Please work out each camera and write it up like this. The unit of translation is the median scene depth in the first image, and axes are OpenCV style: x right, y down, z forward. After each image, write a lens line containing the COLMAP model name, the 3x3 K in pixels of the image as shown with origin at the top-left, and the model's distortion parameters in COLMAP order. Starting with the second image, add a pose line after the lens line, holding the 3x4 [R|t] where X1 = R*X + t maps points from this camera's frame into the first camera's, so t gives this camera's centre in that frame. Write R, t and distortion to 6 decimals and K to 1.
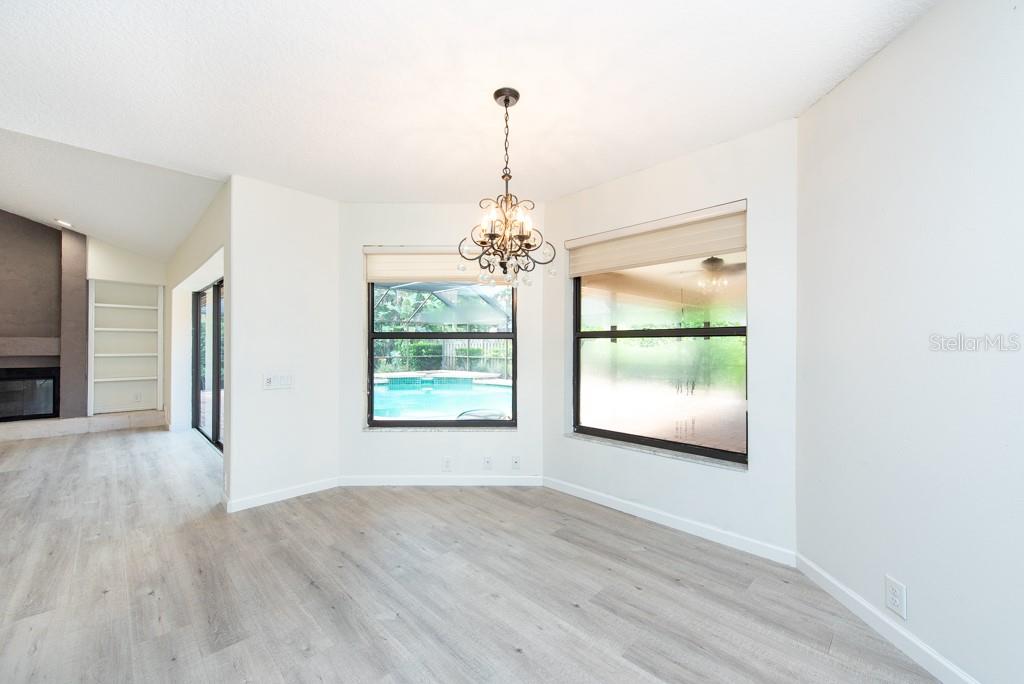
lens RADIAL K [[403.9, 0, 513.6], [0, 403.9, 339.2], [0, 0, 1]] dist [0.009726, -0.001136]
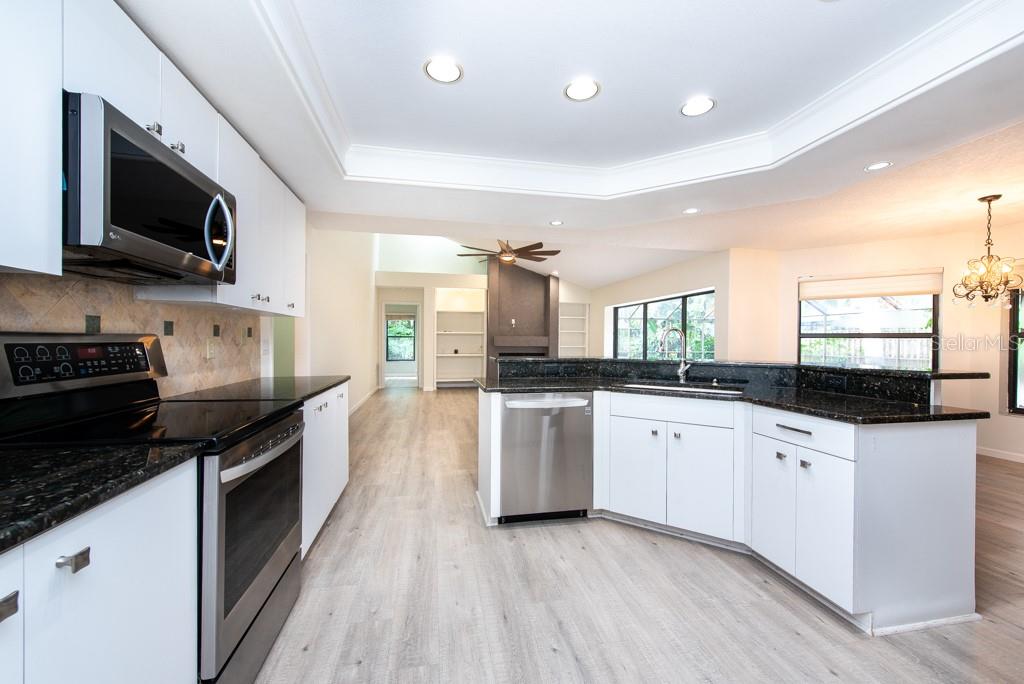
lens RADIAL K [[403.9, 0, 512.6], [0, 403.9, 338.8], [0, 0, 1]] dist [0.009726, -0.001136]
pose [[0.832012, 0.001692, -0.554755, -0.253627], [0.003830, 0.999954, 0.008795, -0.010052], [0.554745, -0.009443, 0.831967, -0.536099]]
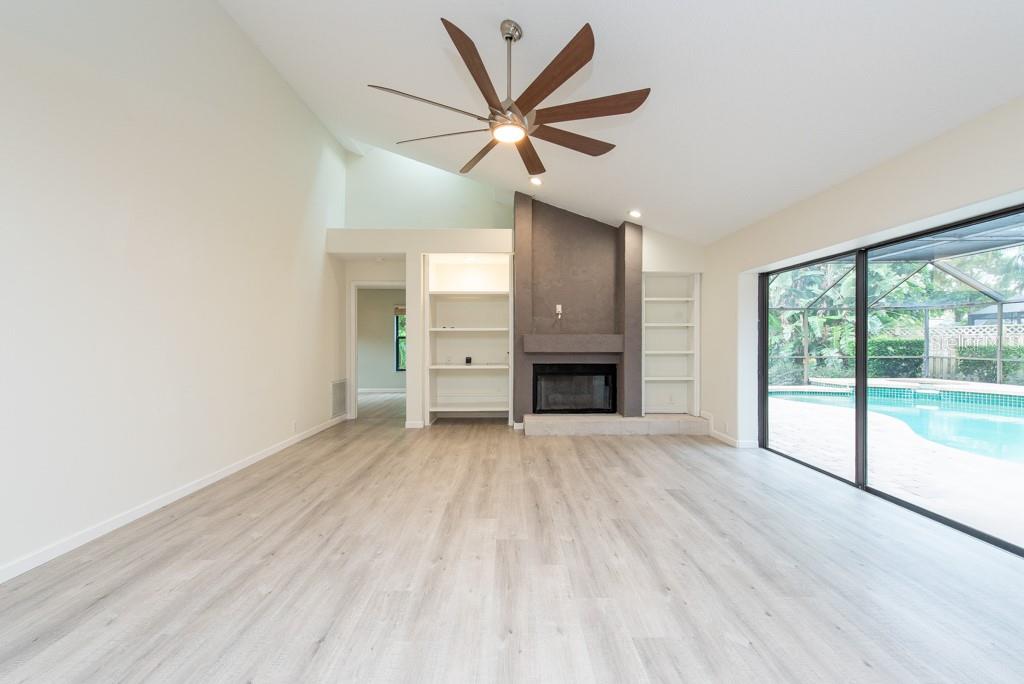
lens RADIAL K [[403.9, 0, 508.4], [0, 403.9, 342.9], [0, 0, 1]] dist [0.009726, -0.001136]
pose [[0.706024, -0.000537, -0.708188, -0.593226], [0.013628, 0.999825, 0.012828, -0.000215], [0.708057, -0.018708, 0.705908, 0.109018]]
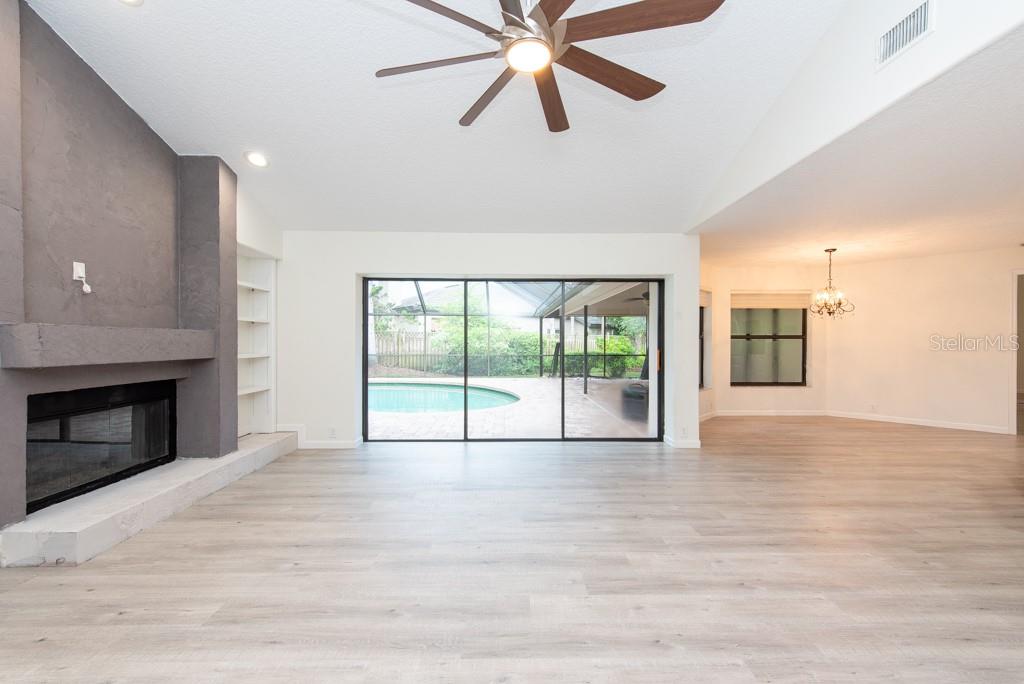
lens RADIAL K [[403.9, 0, 515.1], [0, 403.9, 343.8], [0, 0, 1]] dist [0.009726, -0.001136]
pose [[0.697132, -0.003897, 0.716932, -1.187454], [-0.010715, 0.999817, 0.015854, 0.000601], [-0.716863, -0.018734, 0.696963, 0.212210]]
